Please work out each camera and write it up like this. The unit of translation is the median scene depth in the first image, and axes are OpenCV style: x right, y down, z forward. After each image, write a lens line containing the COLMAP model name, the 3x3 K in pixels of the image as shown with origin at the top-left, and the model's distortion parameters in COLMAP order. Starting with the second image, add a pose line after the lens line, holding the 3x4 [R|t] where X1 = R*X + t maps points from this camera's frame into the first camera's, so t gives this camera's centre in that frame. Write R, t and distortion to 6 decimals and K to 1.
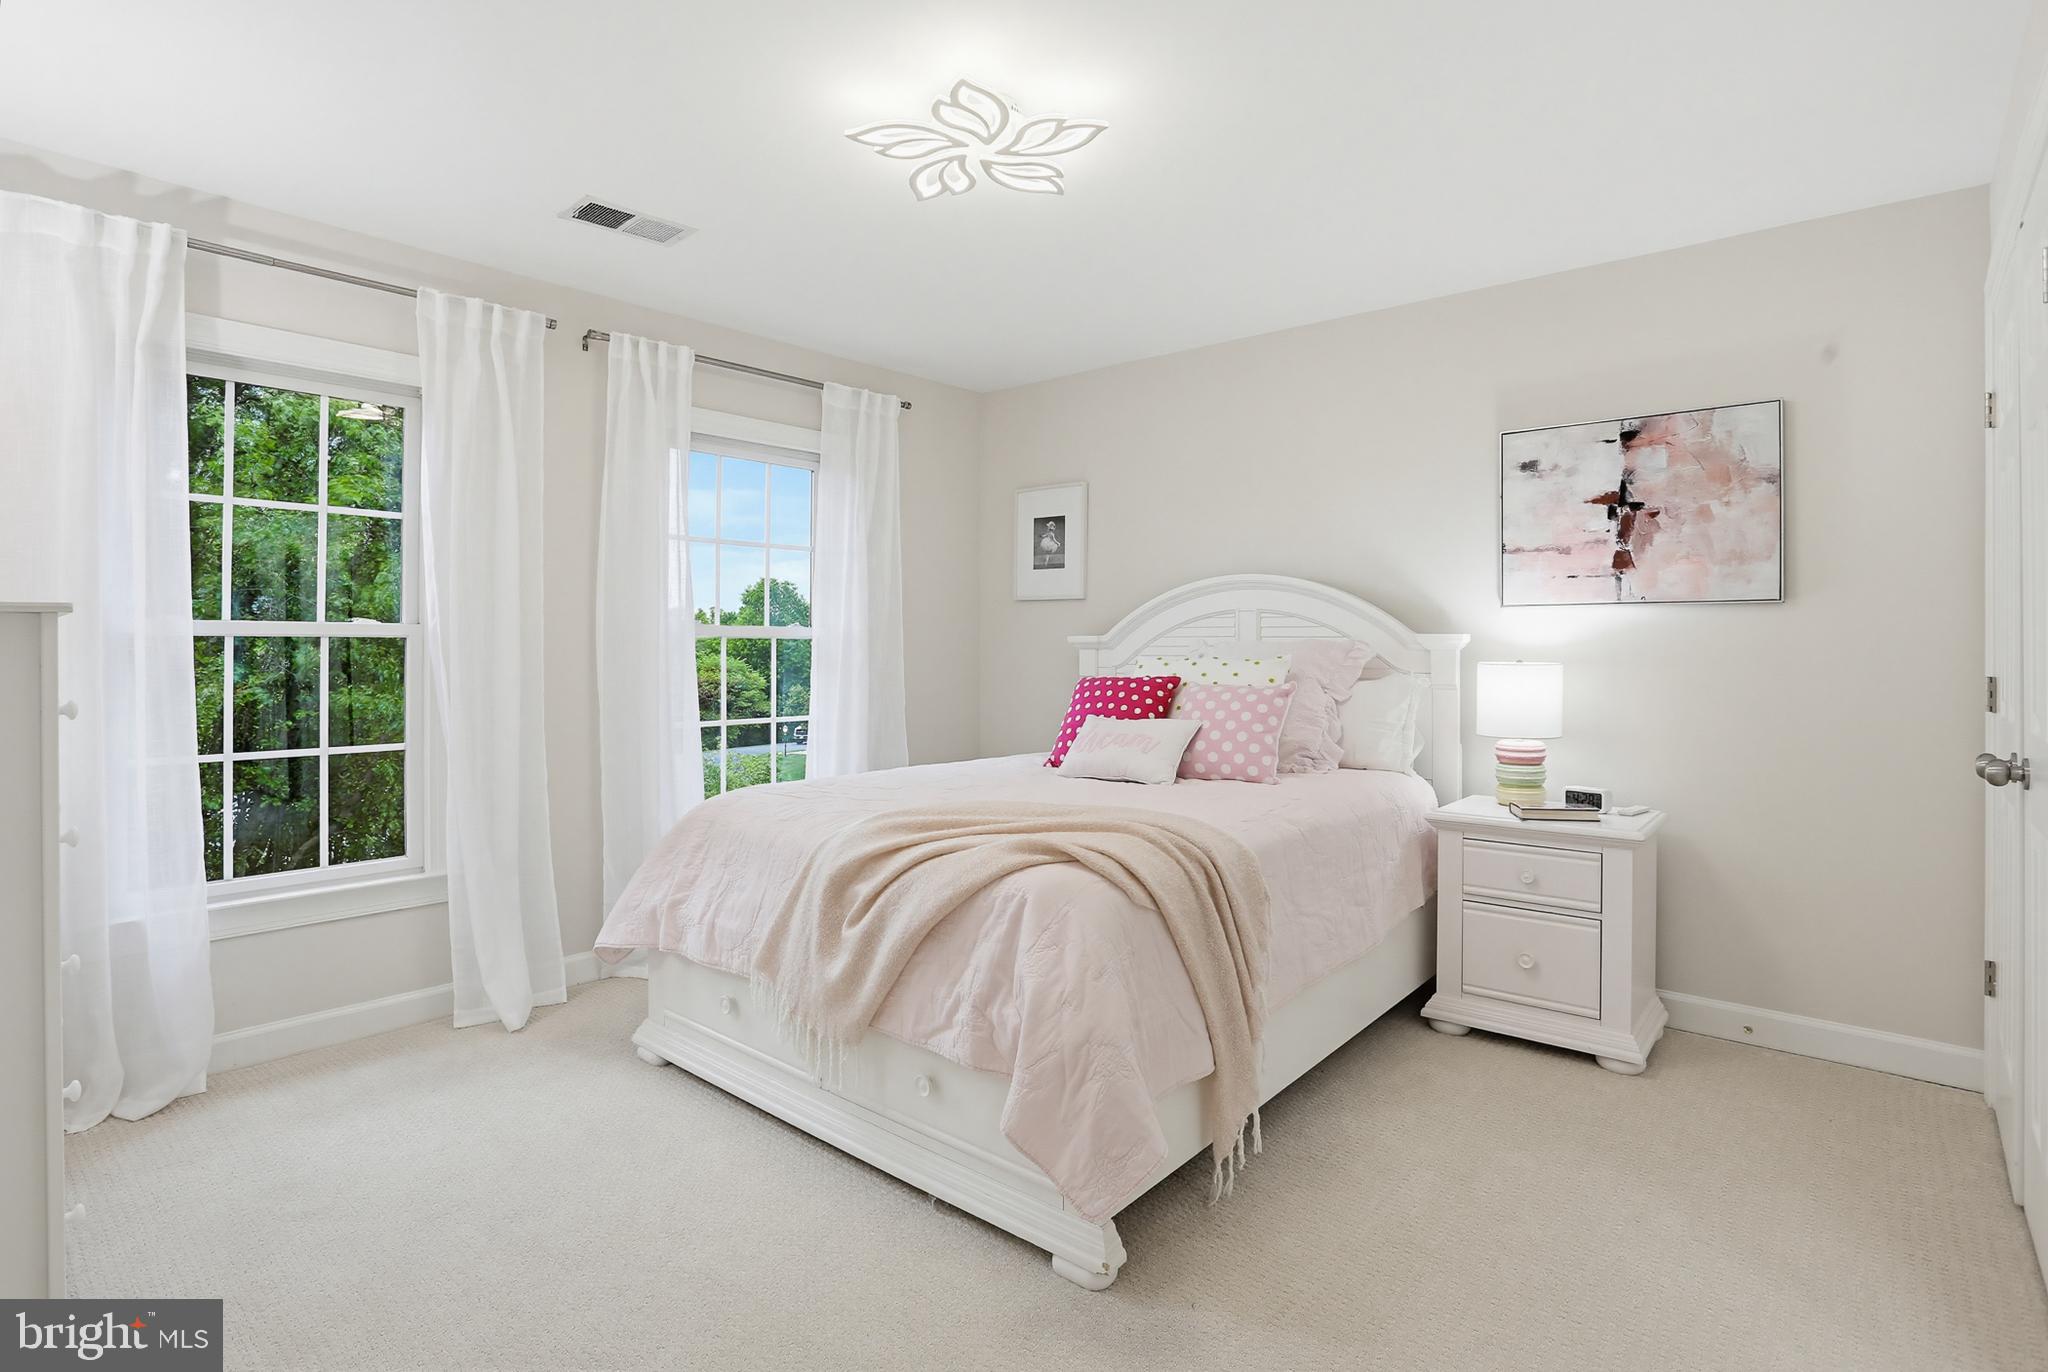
lens RADIAL K [[1087.2, 0, 1006.8], [0, 1087.2, 669.1], [0, 0, 1]] dist [0.001109, 0.000300]
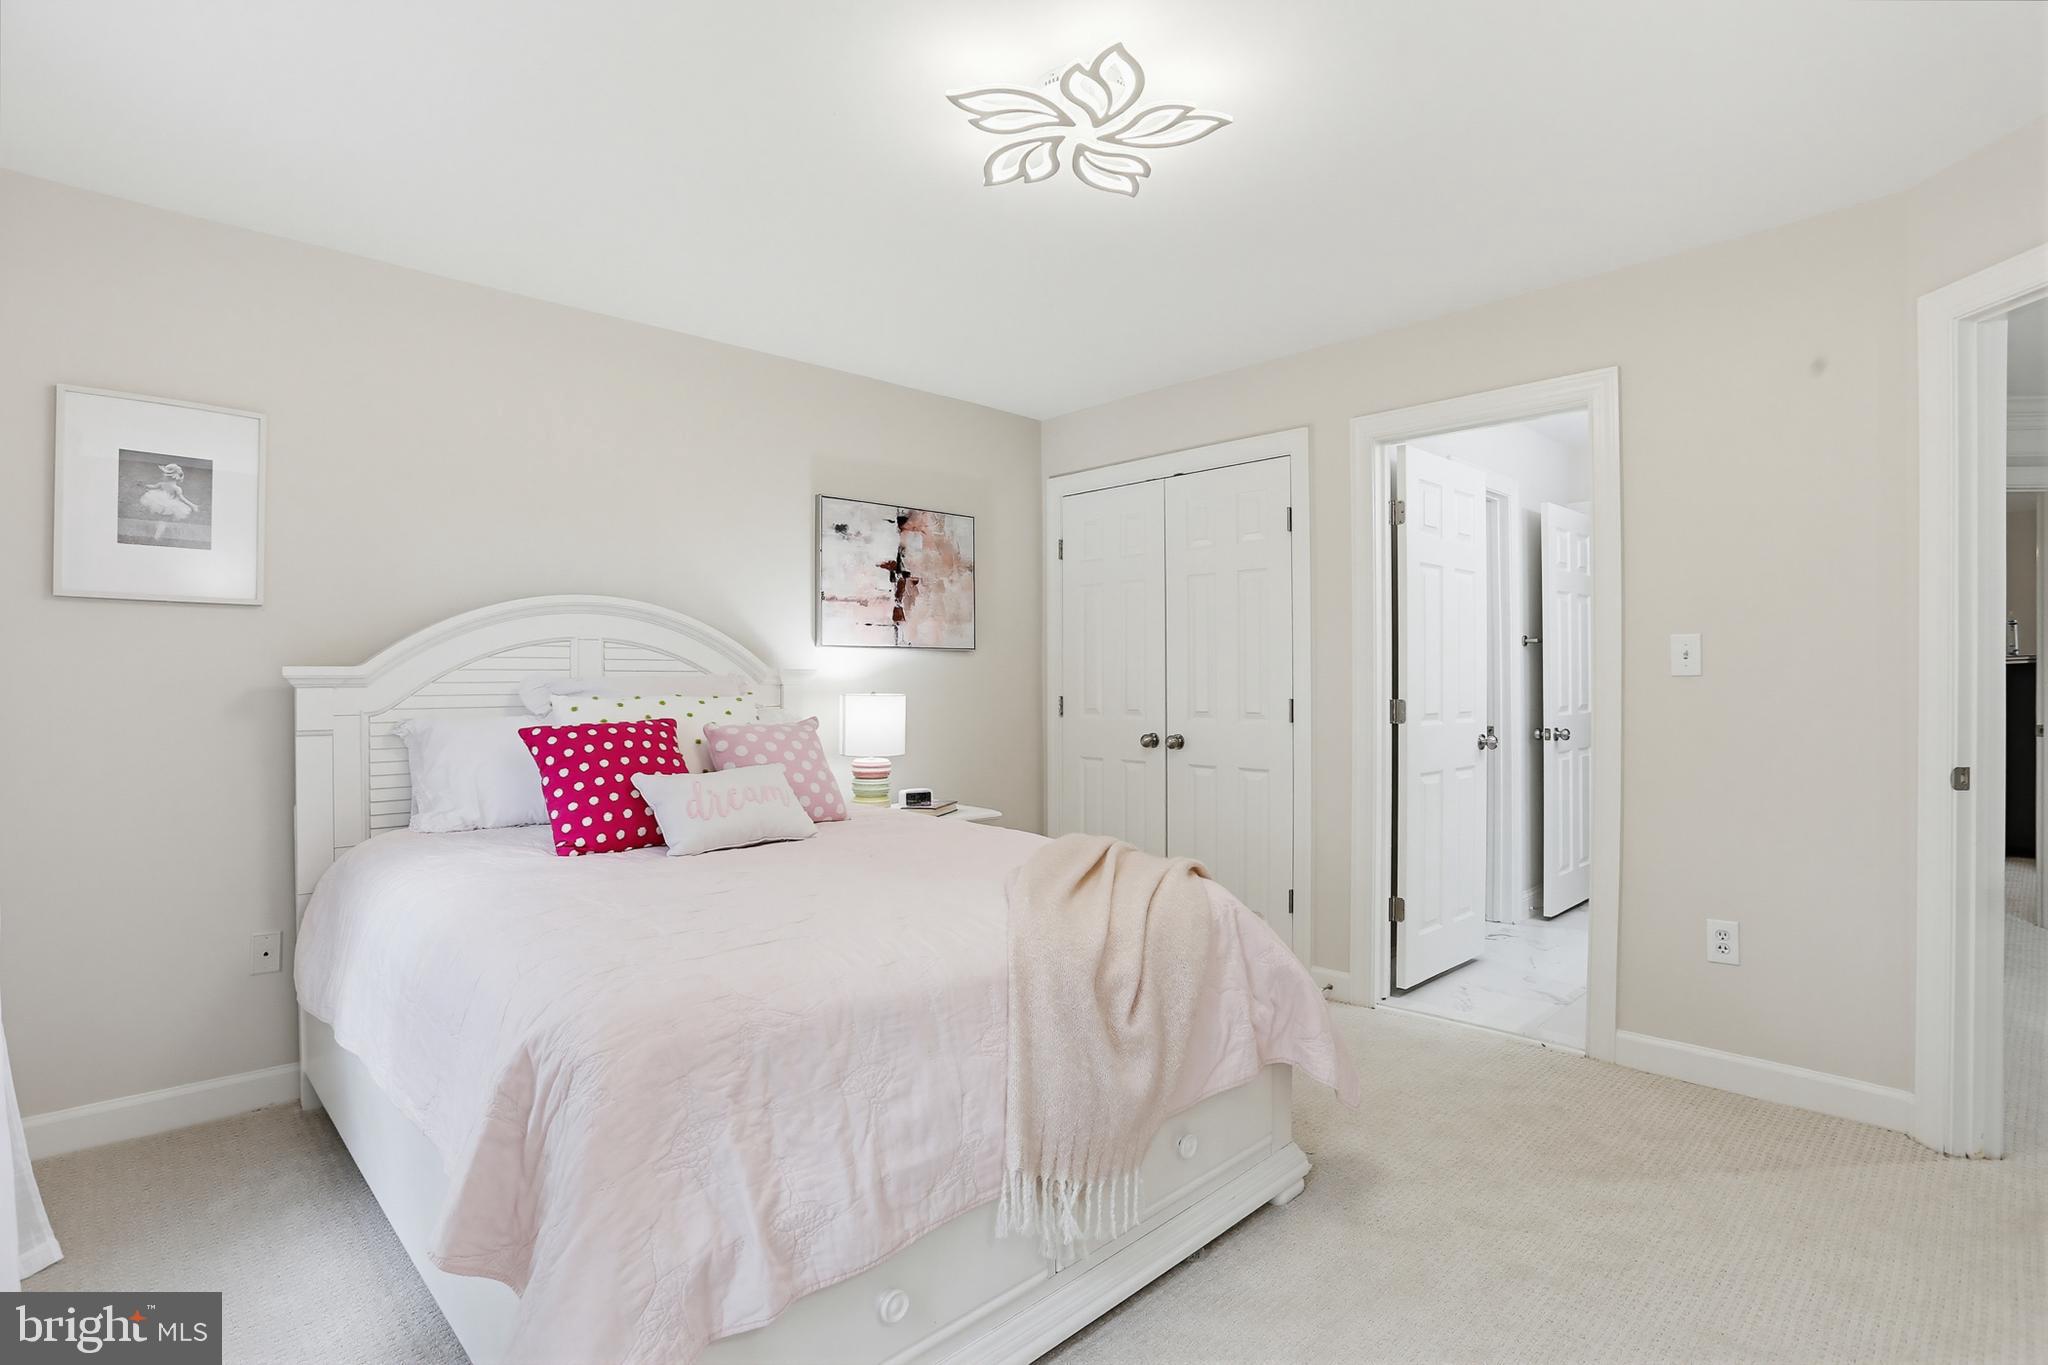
lens RADIAL K [[1087.2, 0, 1008.3], [0, 1087.2, 677.2], [0, 0, 1]] dist [0.001109, 0.000300]
pose [[0.097040, -0.003435, 0.995275, -0.717882], [0.016944, 0.999855, 0.001799, -0.024787], [-0.995136, 0.016689, 0.097084, 0.741045]]
